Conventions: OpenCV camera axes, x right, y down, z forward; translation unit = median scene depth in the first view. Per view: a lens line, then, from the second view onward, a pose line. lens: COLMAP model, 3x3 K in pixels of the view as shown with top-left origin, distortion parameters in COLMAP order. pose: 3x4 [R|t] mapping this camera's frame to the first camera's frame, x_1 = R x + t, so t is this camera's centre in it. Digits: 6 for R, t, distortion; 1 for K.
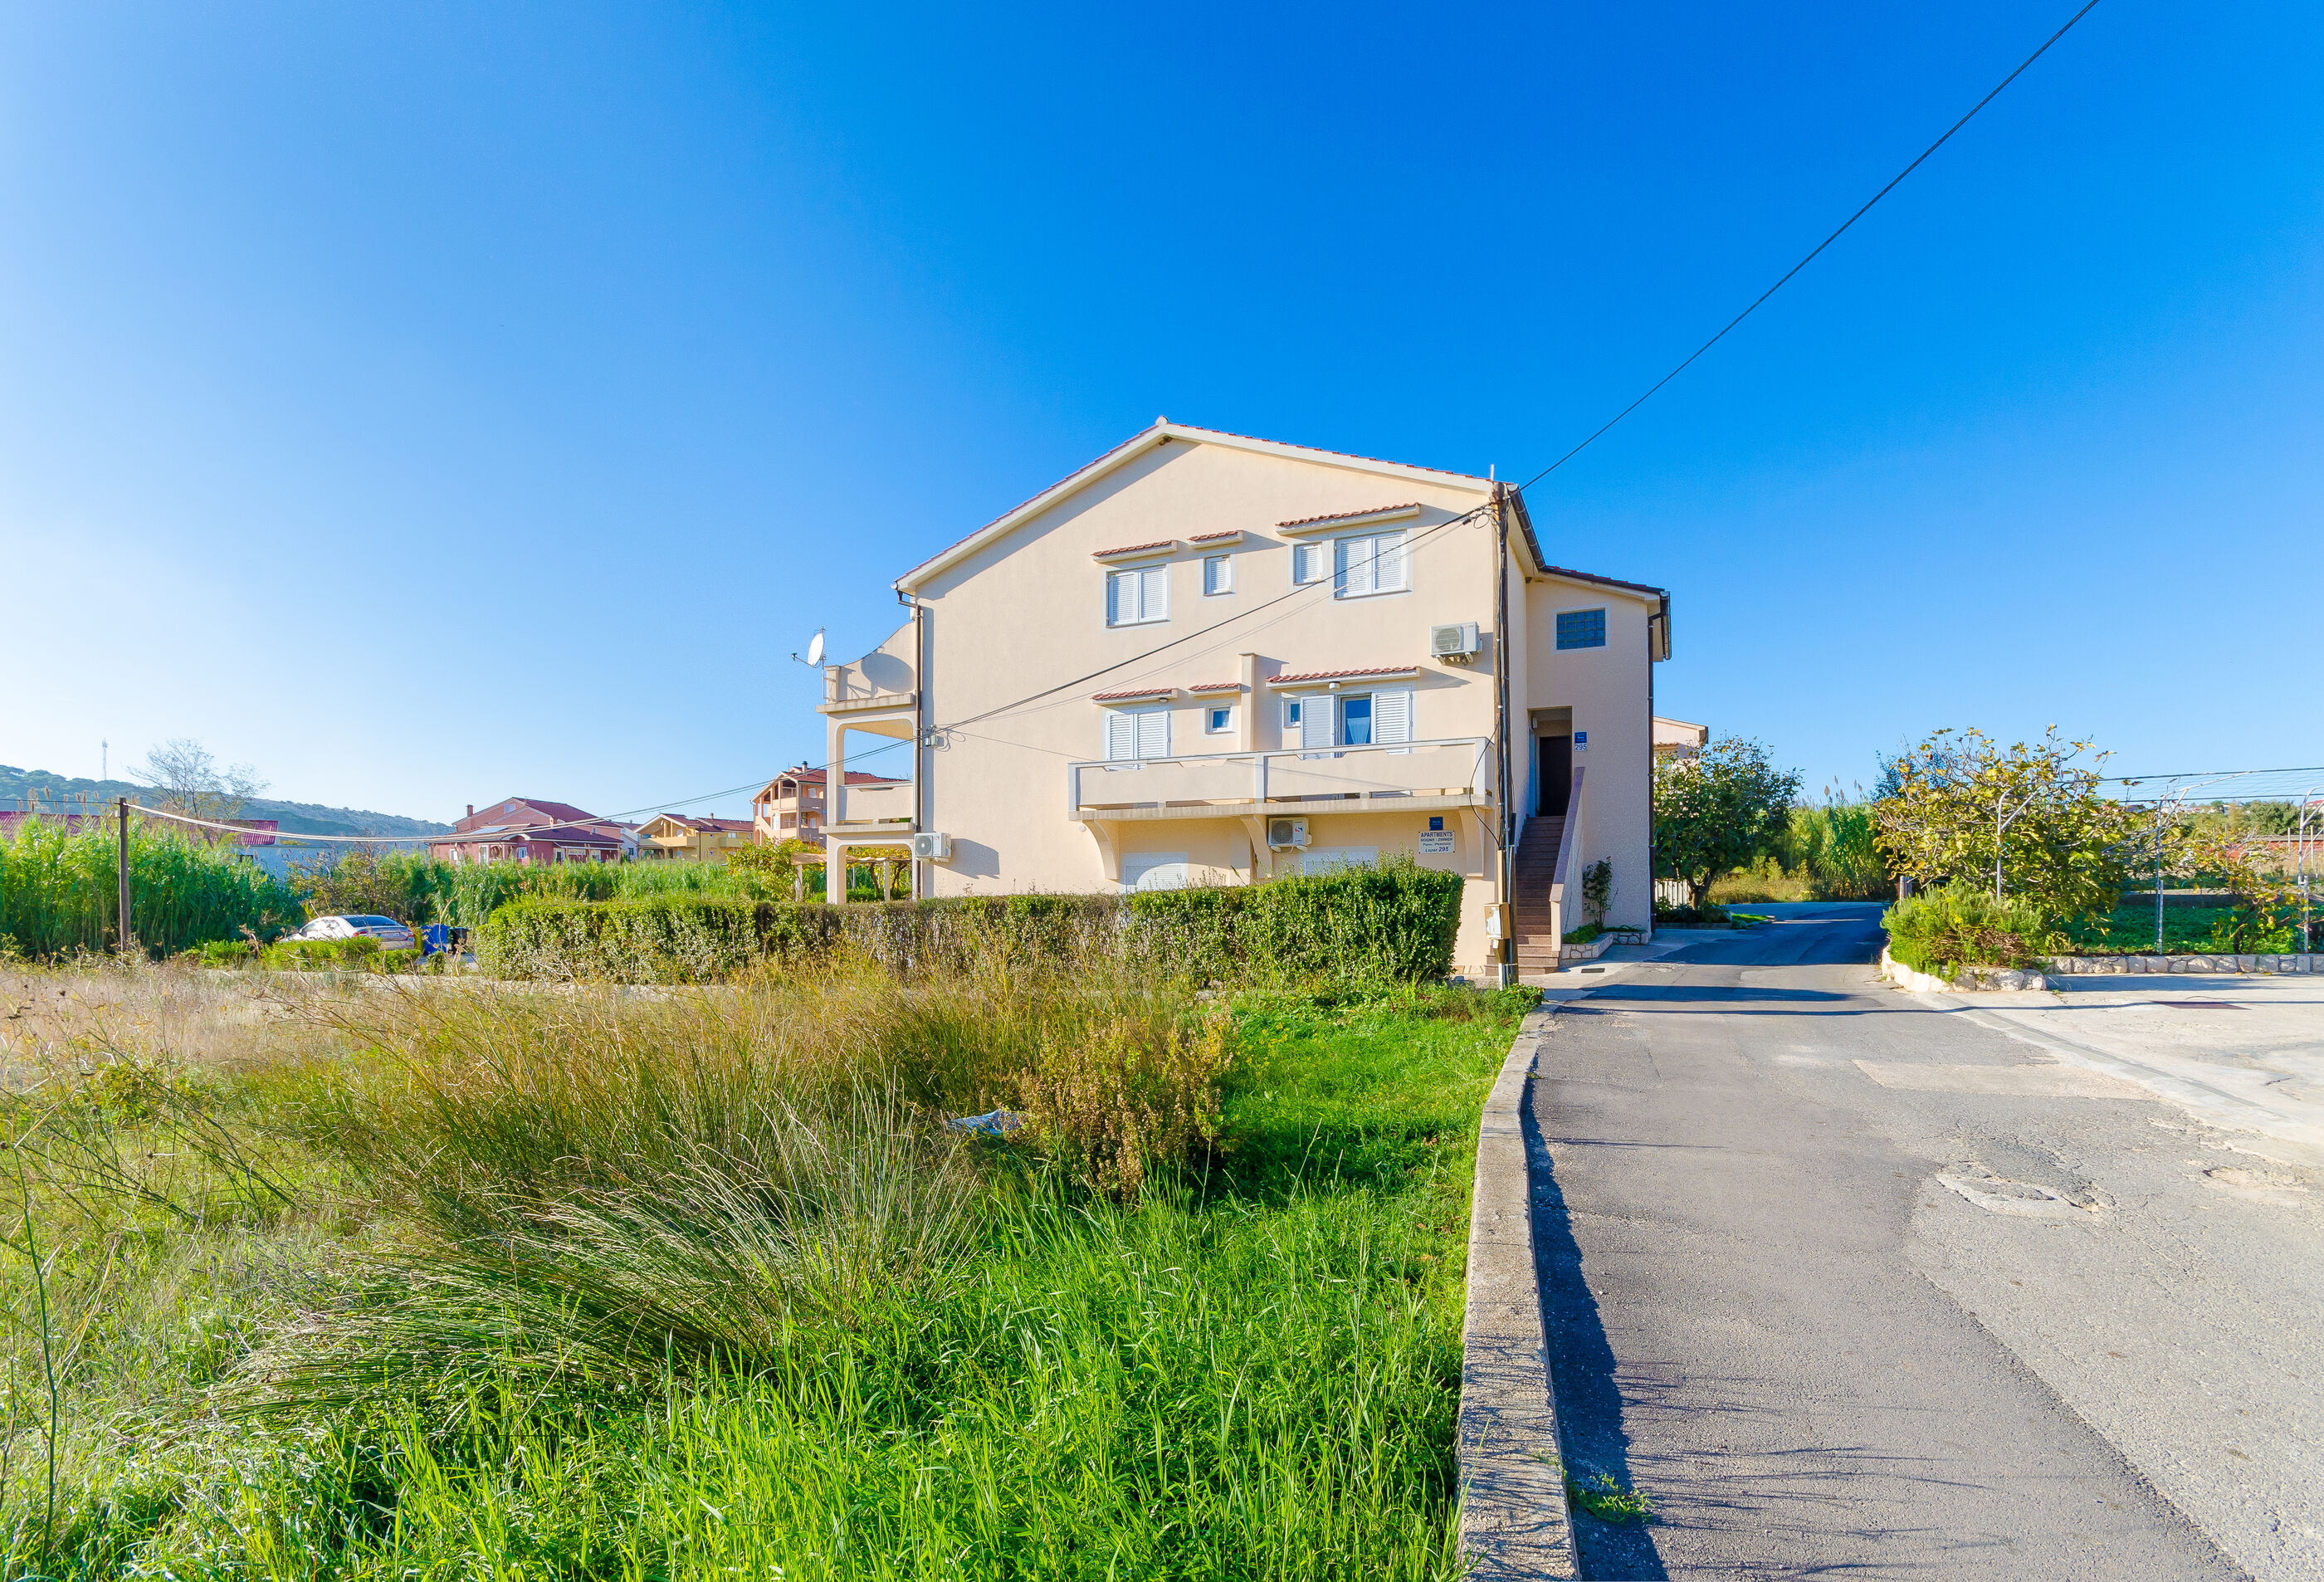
lens RADIAL K [[1037.2, 0, 1187.2], [0, 1037.2, 918.0], [0, 0, 1]] dist [-0.000209, -0.000164]
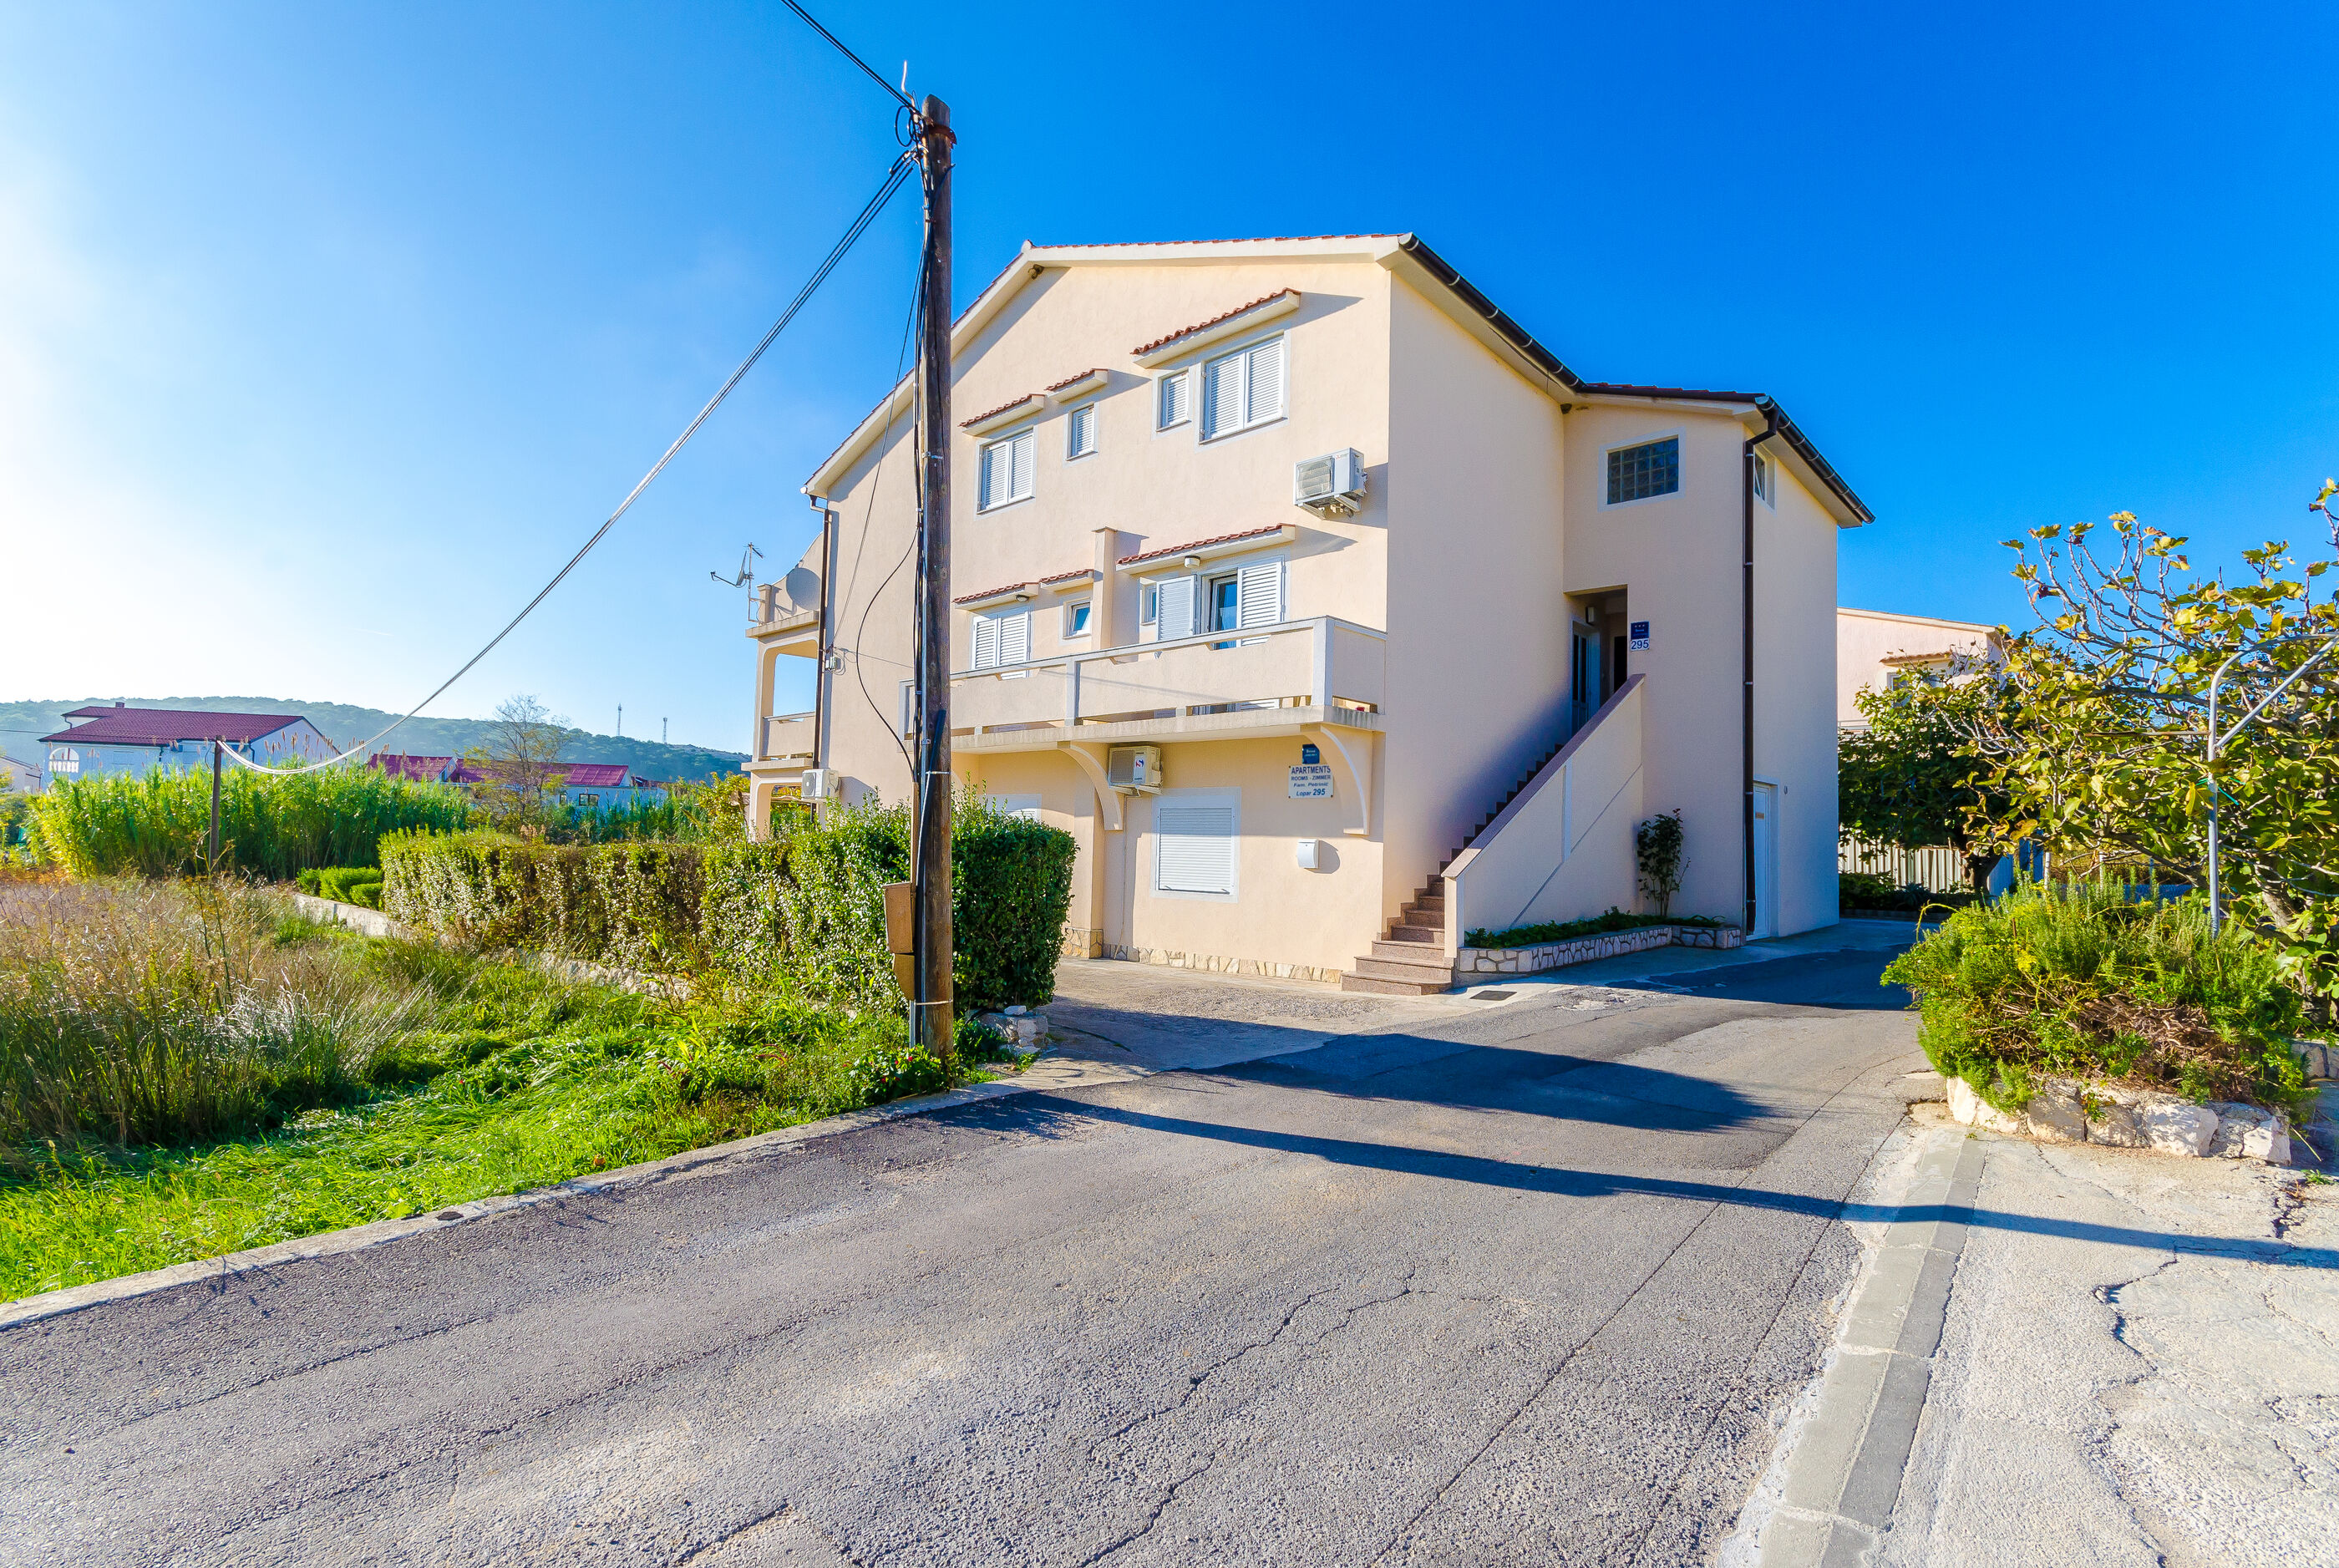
lens RADIAL K [[1047.4, 0, 1173.6], [0, 1047.4, 814.7], [0, 0, 1]] dist [-0.002672, -0.000055]
pose [[0.952527, 0.016854, -0.303986, 0.340708], [-0.032583, 0.998375, -0.046743, -0.016399], [0.302704, 0.054429, 0.951529, 0.312379]]
